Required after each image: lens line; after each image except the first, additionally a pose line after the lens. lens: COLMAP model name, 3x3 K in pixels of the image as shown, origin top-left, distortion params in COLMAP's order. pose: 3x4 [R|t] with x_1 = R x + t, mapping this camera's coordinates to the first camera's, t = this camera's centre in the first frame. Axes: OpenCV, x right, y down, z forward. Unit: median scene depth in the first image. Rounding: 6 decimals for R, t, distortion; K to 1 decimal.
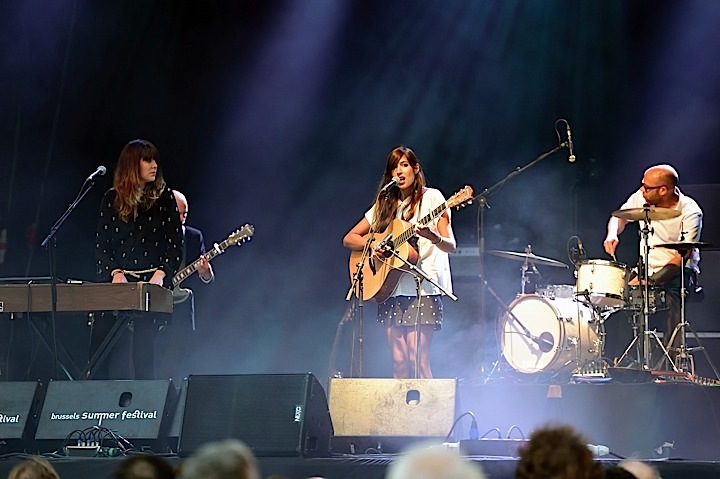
lens RADIAL K [[3611.6, 0, 361.4], [0, 3611.6, 242.9], [0, 0, 1]] dist [1.770035, 0.000000]
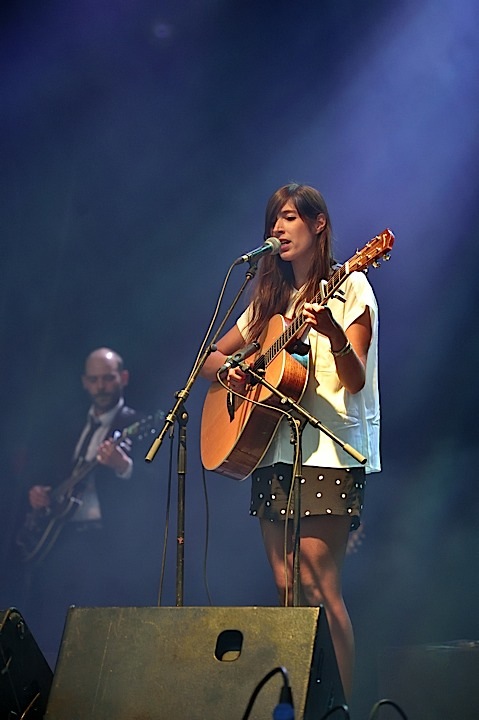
lens RADIAL K [[3338.2, 0, 239.7], [0, 3338.2, 357.5], [0, 0, 1]] dist [1.427240, 0.000000]
pose [[0.987990, -0.009403, -0.154232, 0.073778], [-0.001098, 0.997694, -0.067861, 0.029879], [0.154514, 0.067216, 0.985701, 0.472103]]
